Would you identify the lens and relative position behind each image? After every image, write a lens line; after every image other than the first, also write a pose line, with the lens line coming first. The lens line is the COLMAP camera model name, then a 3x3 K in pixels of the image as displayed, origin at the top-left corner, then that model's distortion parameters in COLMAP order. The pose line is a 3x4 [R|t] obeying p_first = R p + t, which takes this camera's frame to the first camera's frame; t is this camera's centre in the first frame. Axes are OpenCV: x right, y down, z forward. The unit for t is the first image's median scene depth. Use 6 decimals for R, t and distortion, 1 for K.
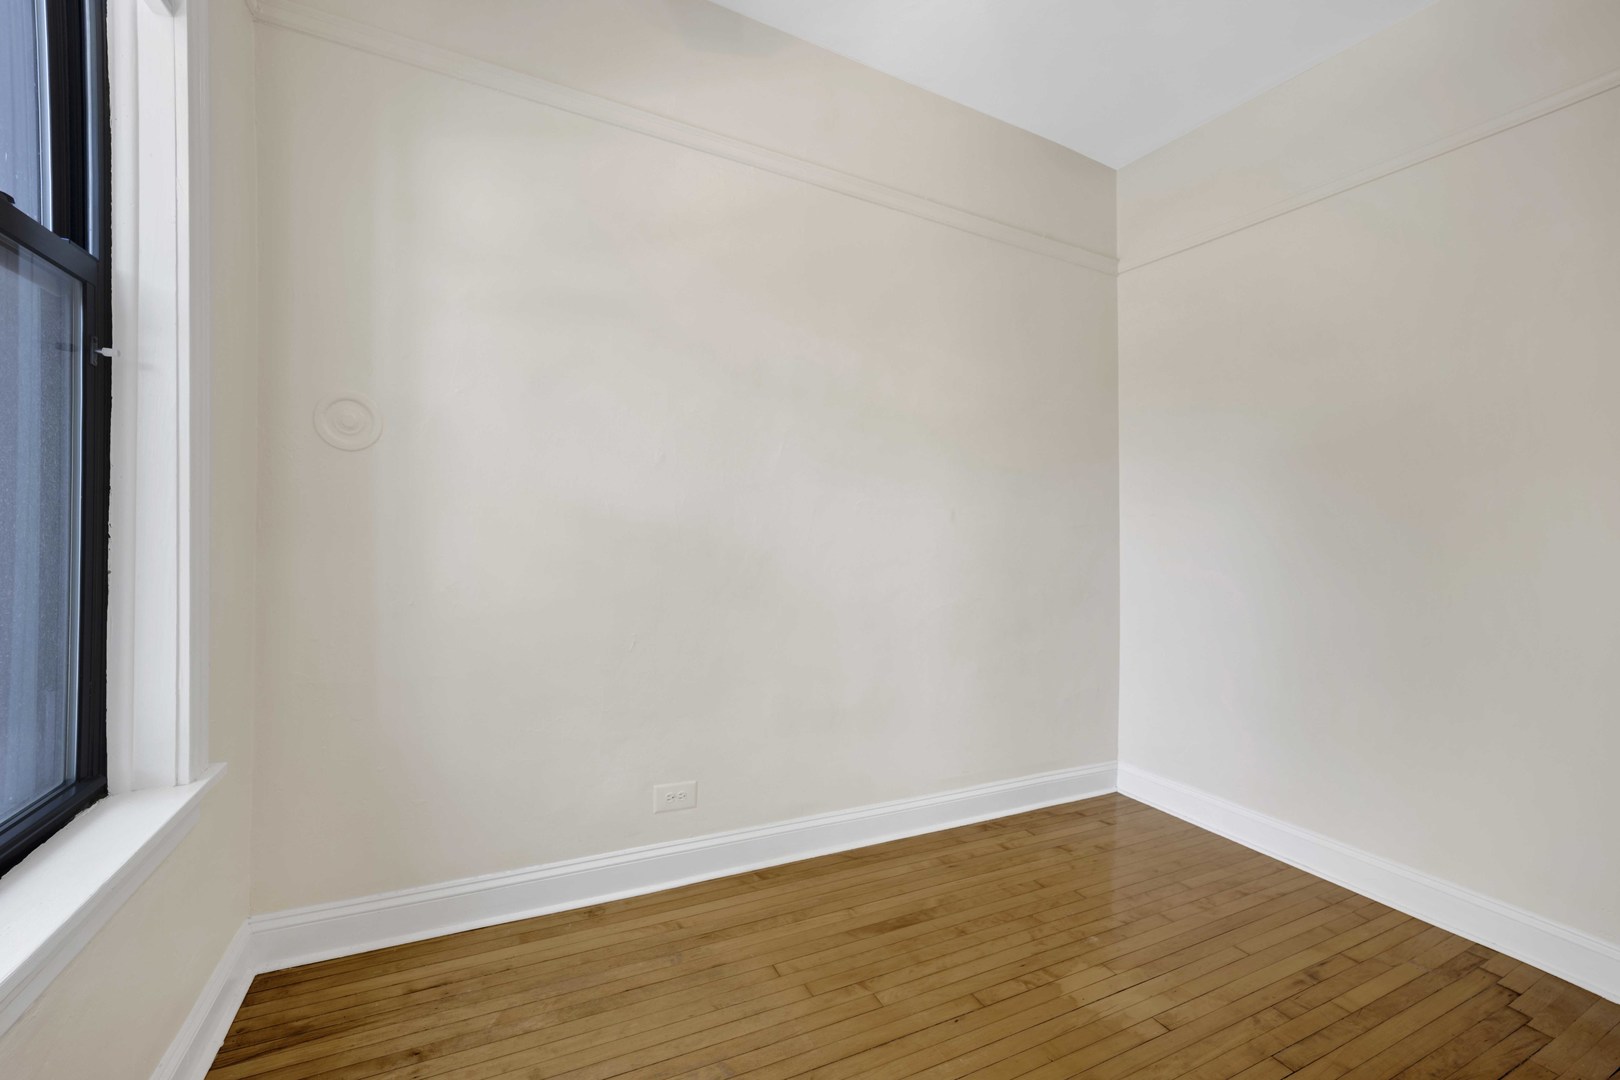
lens RADIAL K [[684.5, 0, 820.3], [0, 684.5, 547.8], [0, 0, 1]] dist [0.009160, -0.000295]
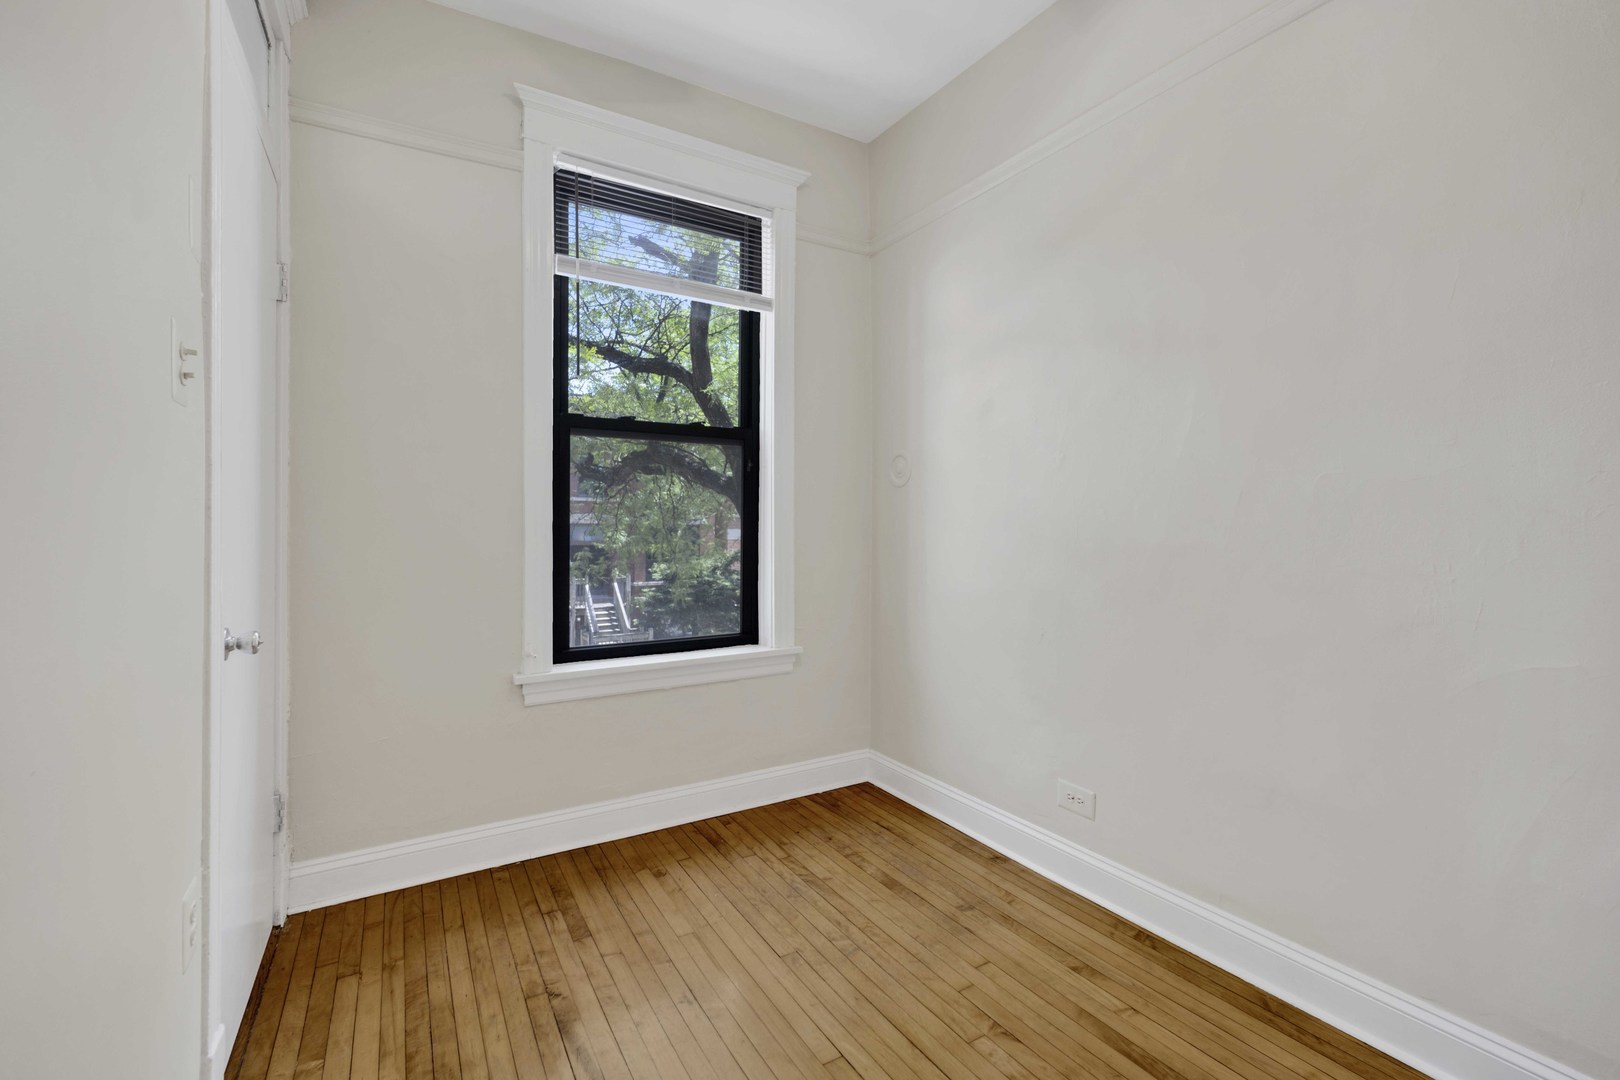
lens RADIAL K [[684.5, 0, 824.1], [0, 684.5, 528.5], [0, 0, 1]] dist [0.009160, -0.000295]
pose [[0.127629, -0.017731, -0.991664, 0.855093], [-0.025059, 0.999463, -0.021096, -0.002126], [0.991505, 0.027542, 0.127116, 0.572337]]
